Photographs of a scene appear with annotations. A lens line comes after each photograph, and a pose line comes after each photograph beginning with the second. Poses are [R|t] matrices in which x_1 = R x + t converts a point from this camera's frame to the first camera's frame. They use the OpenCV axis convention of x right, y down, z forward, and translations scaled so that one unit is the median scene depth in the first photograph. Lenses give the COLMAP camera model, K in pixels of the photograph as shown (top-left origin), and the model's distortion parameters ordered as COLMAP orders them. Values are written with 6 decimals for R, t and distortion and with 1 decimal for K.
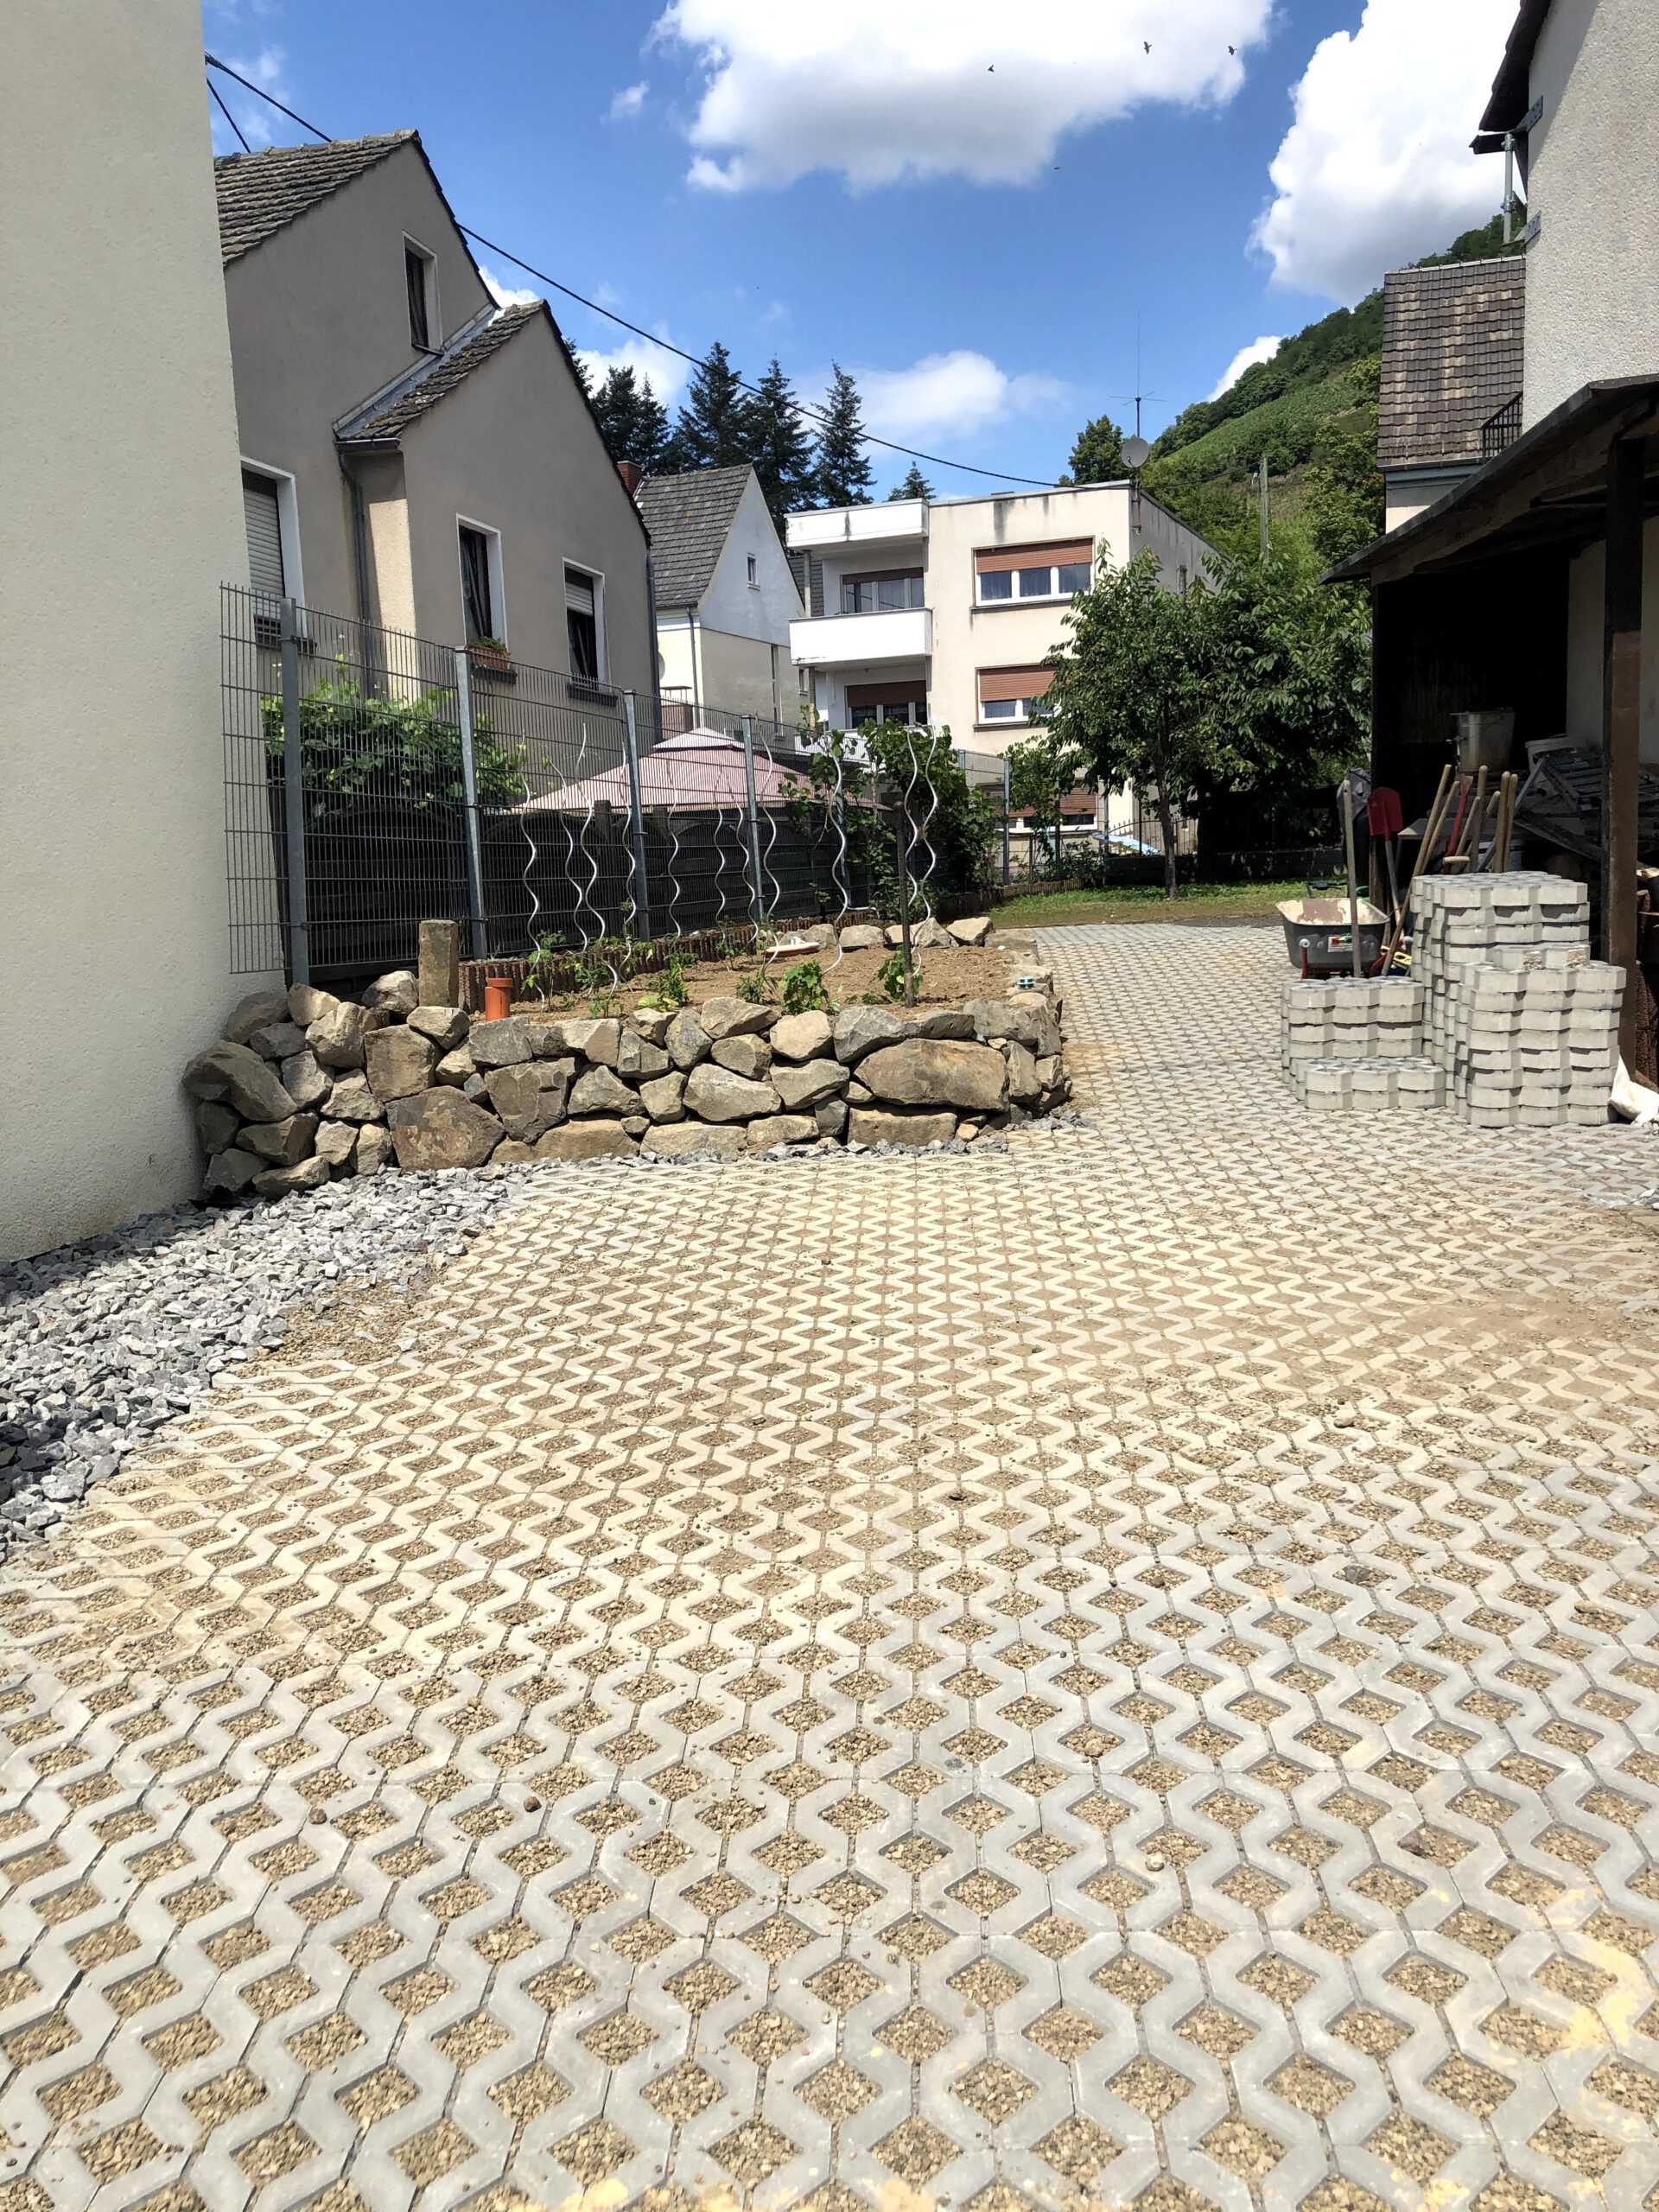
lens RADIAL K [[1752.7, 0, 815.2], [0, 1752.7, 1100.5], [0, 0, 1]] dist [0.046521, -0.040357]
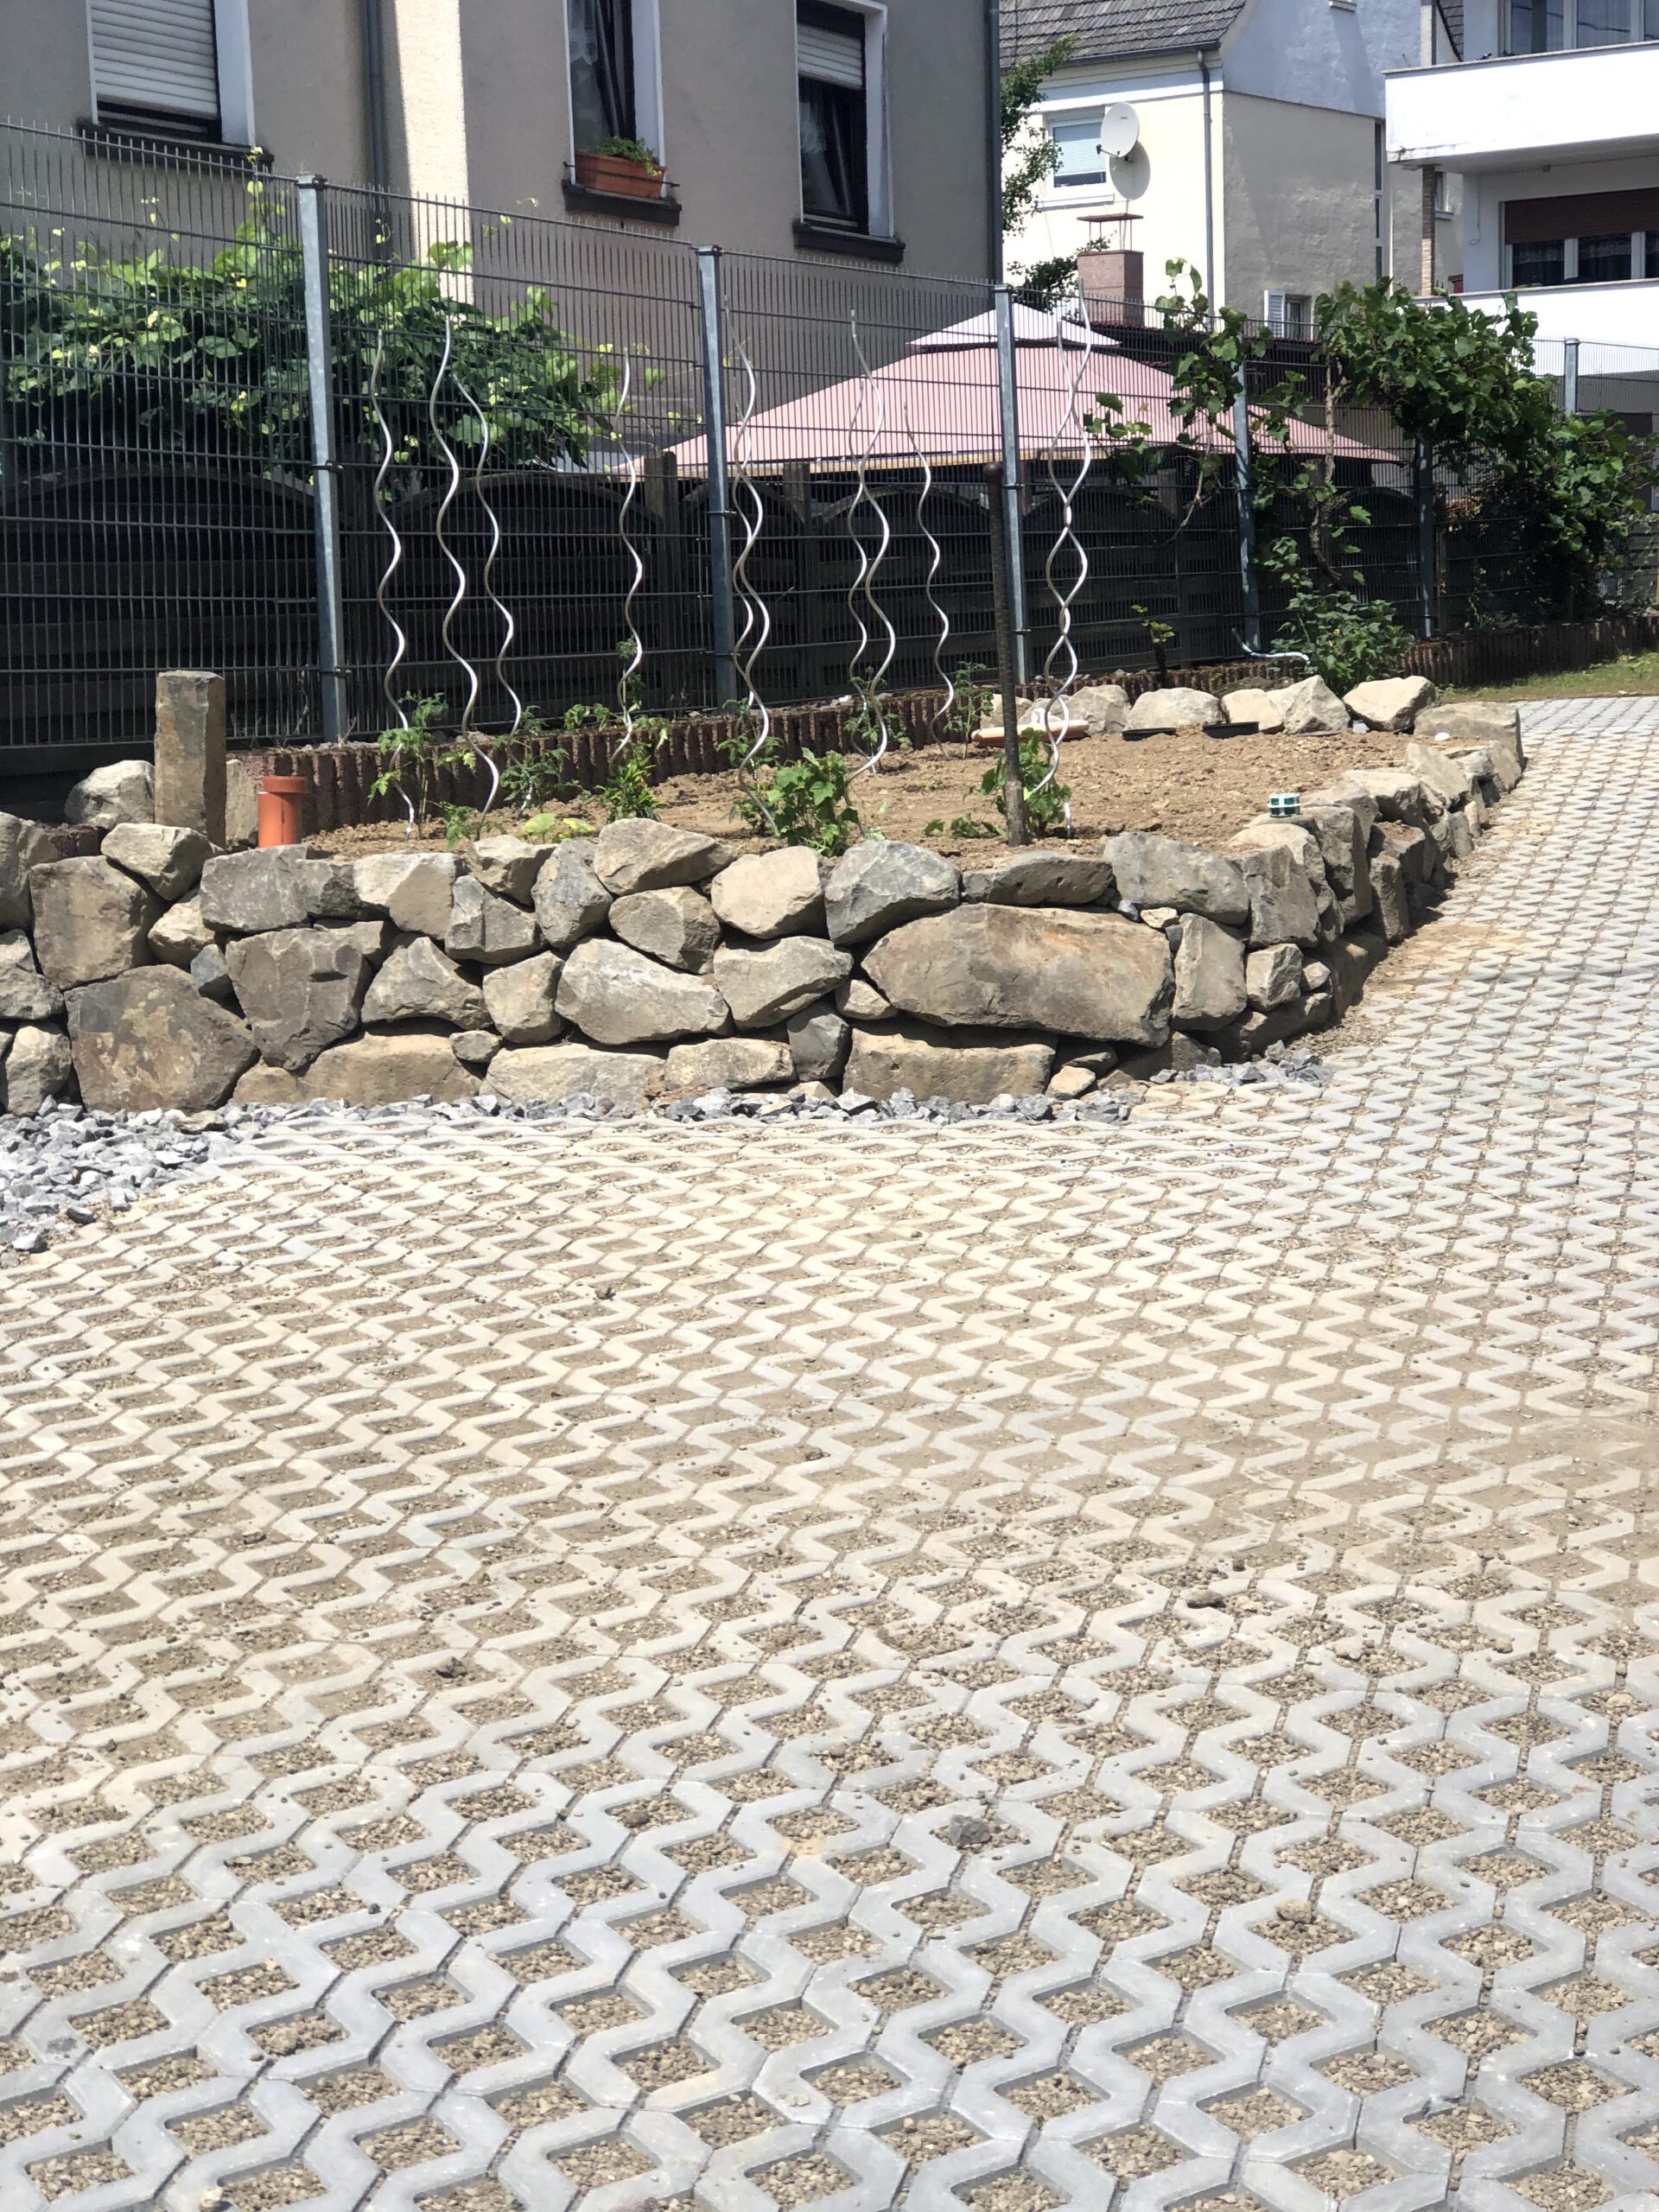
lens RADIAL K [[3511.2, 0, 779.7], [0, 3511.2, 1043.0], [0, 0, 1]] dist [0.092770, 0.000000]
pose [[0.976766, 0.034981, -0.211434, 0.228543], [-0.034554, 0.999386, 0.005716, 0.003339], [0.211504, 0.001722, 0.977376, -0.065586]]
